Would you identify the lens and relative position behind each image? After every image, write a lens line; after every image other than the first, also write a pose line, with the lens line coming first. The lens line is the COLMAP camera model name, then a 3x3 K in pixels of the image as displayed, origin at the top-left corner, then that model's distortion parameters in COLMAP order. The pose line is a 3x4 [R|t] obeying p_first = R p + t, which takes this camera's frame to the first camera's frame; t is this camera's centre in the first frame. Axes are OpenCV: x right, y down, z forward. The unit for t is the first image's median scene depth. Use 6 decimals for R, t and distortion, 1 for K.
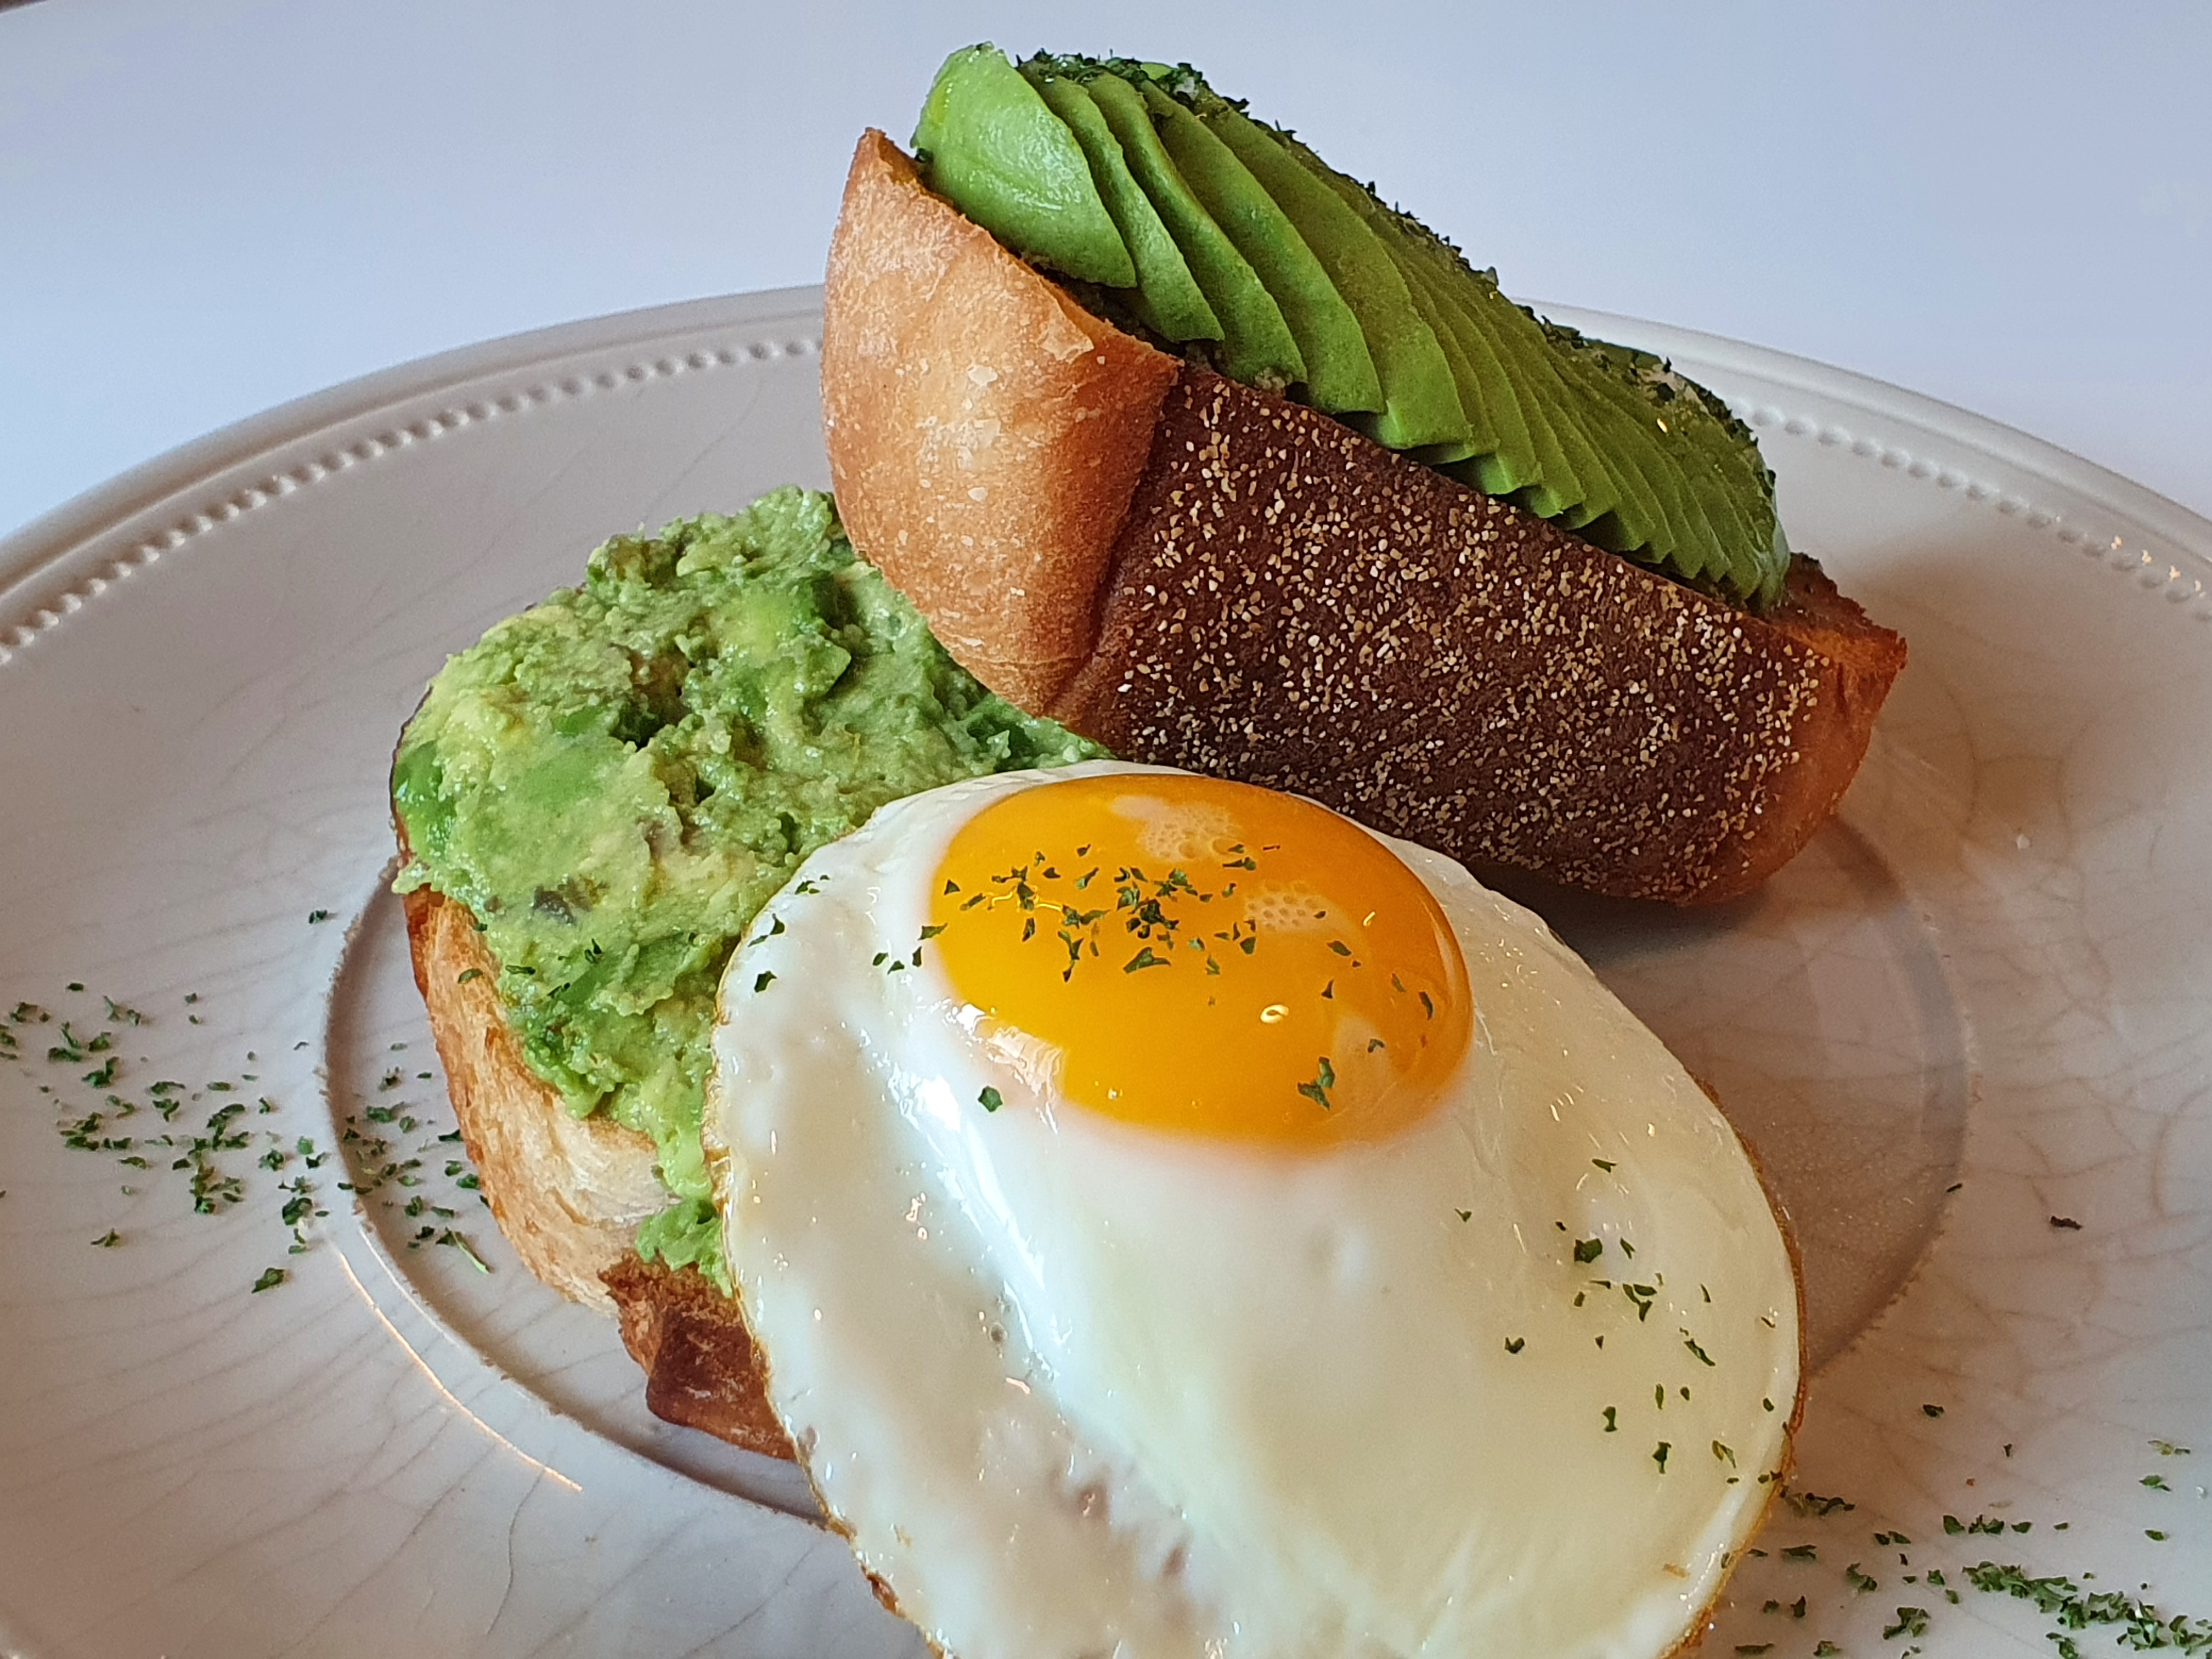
lens RADIAL K [[3421.5, 0, 1072.2], [0, 3421.5, 785.9], [0, 0, 1]] dist [0.248821, -1.210675]
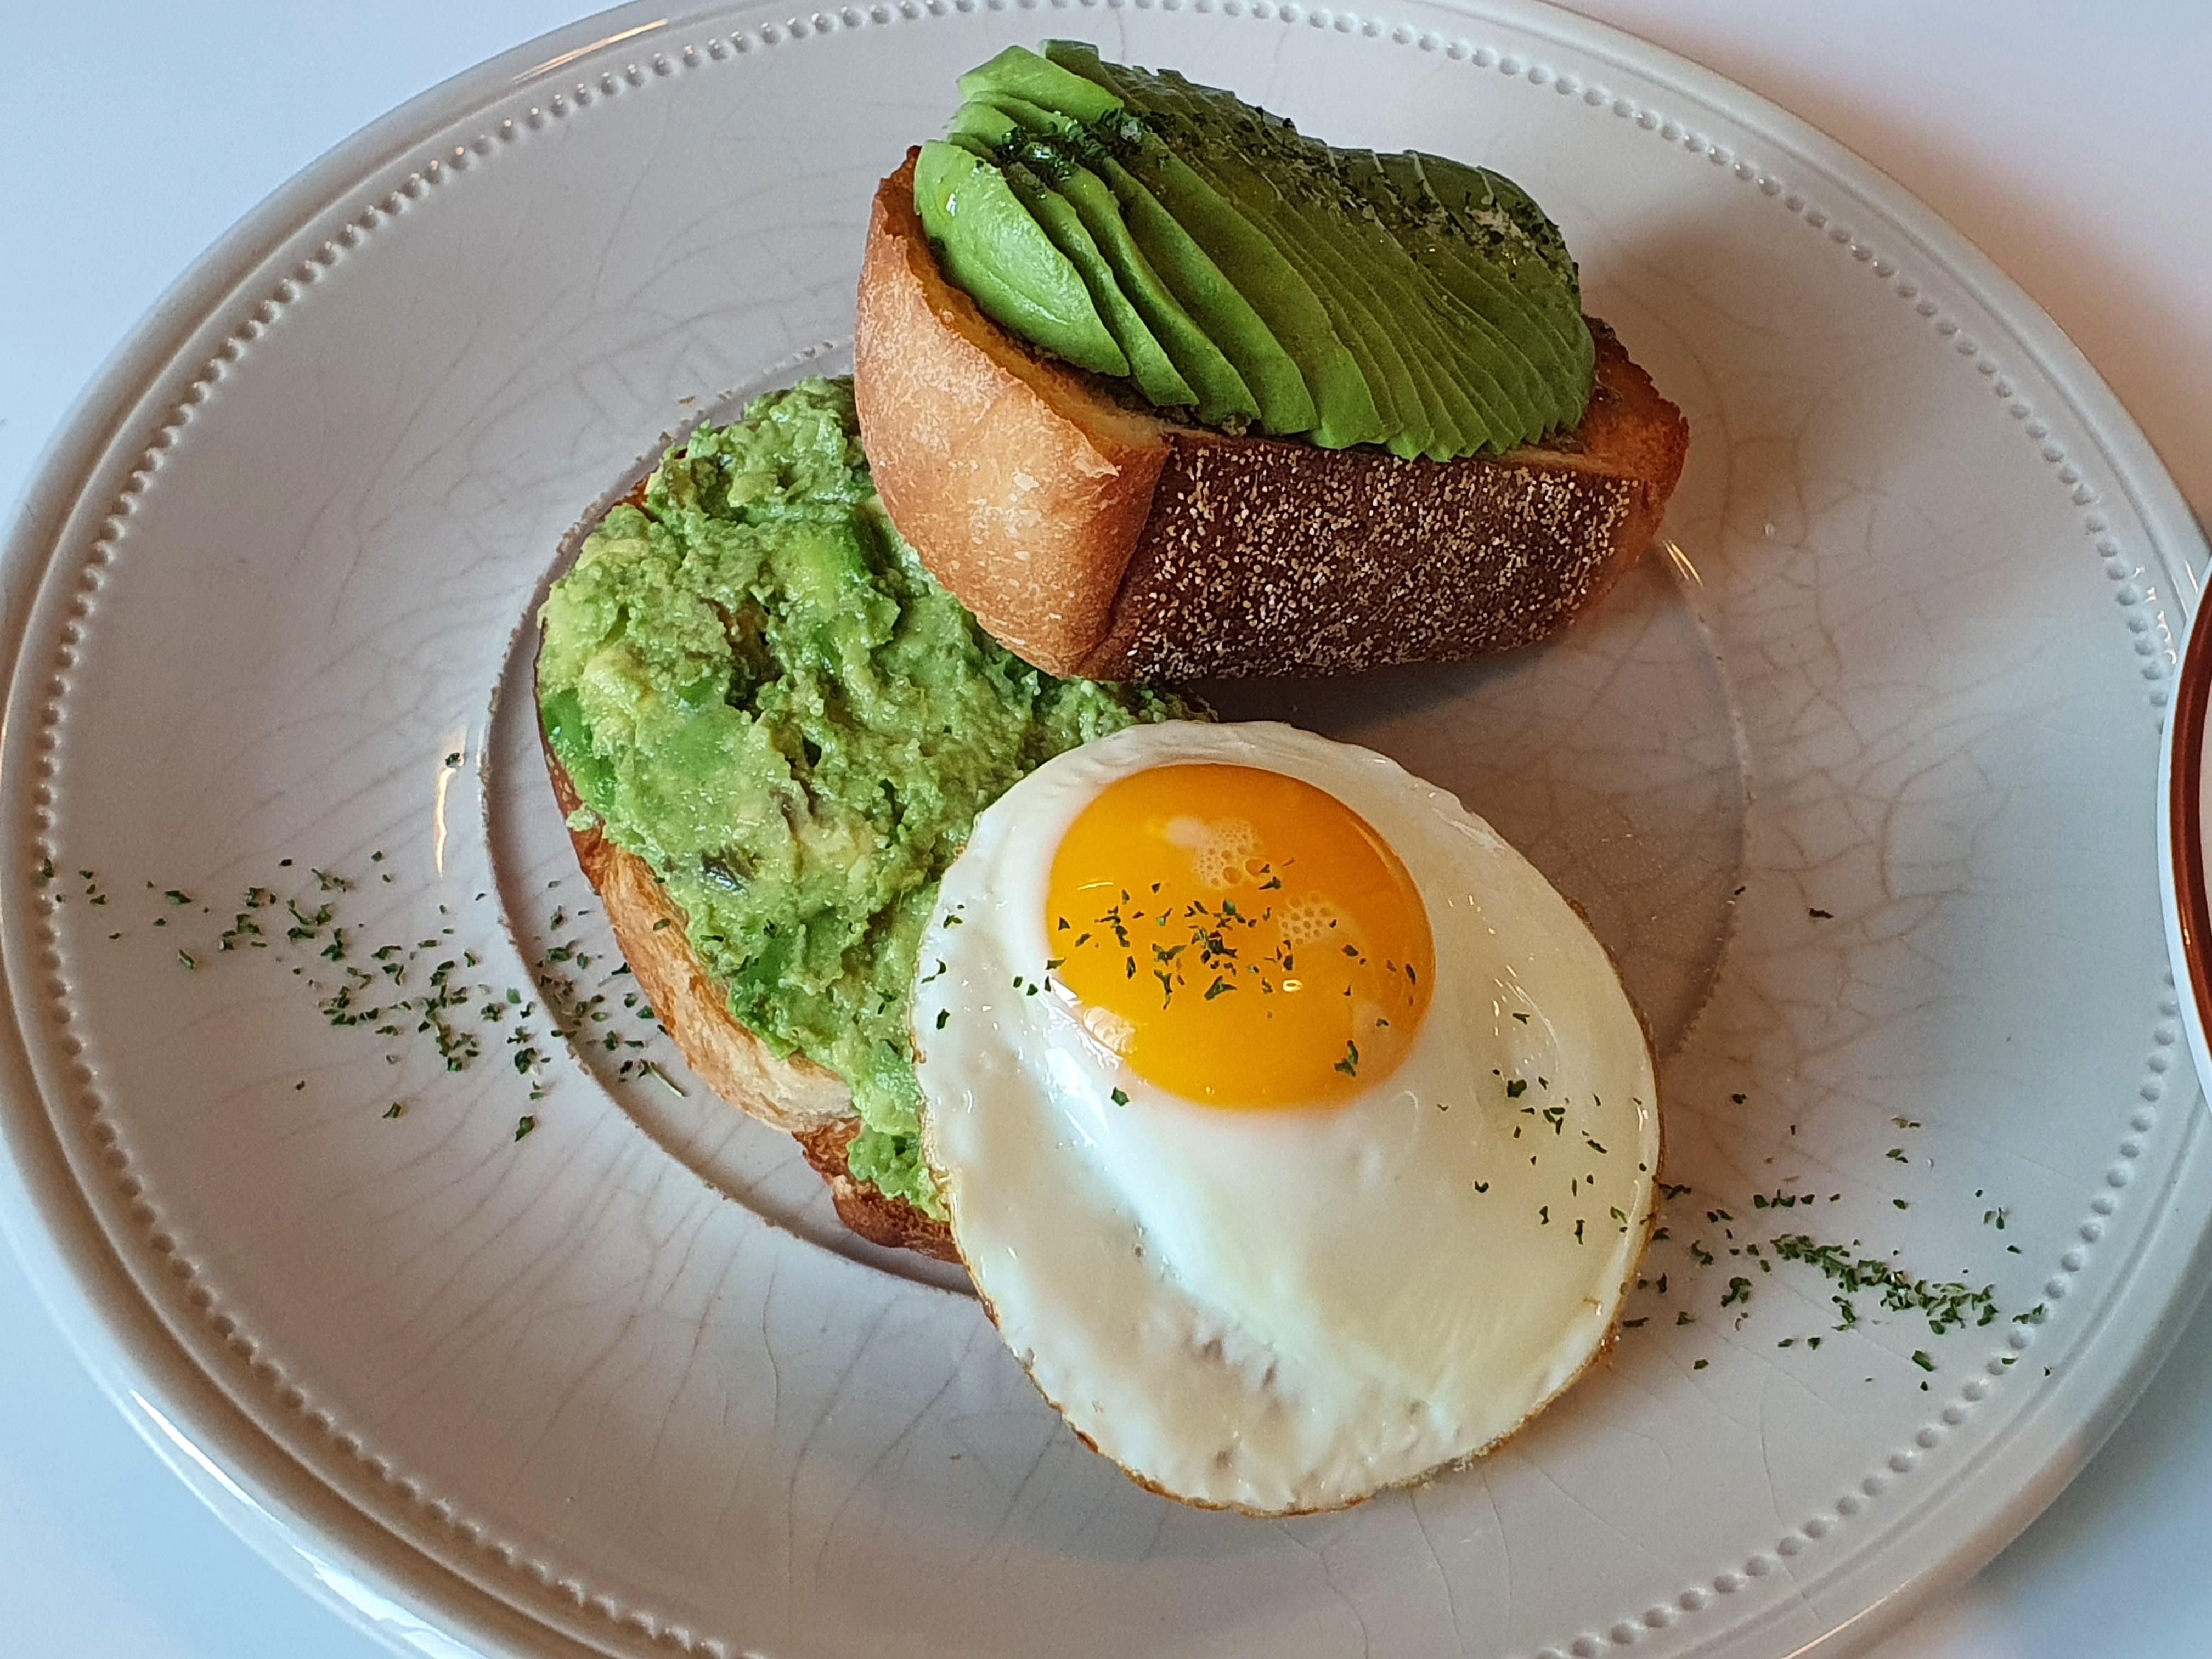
lens RADIAL K [[3421.5, 0, 1072.2], [0, 3421.5, 785.9], [0, 0, 1]] dist [0.248821, -1.210675]
pose [[0.988669, -0.112744, 0.099107, -0.140293], [0.069264, 0.928370, 0.365145, -0.453352], [-0.133176, -0.354143, 0.925660, -0.215004]]
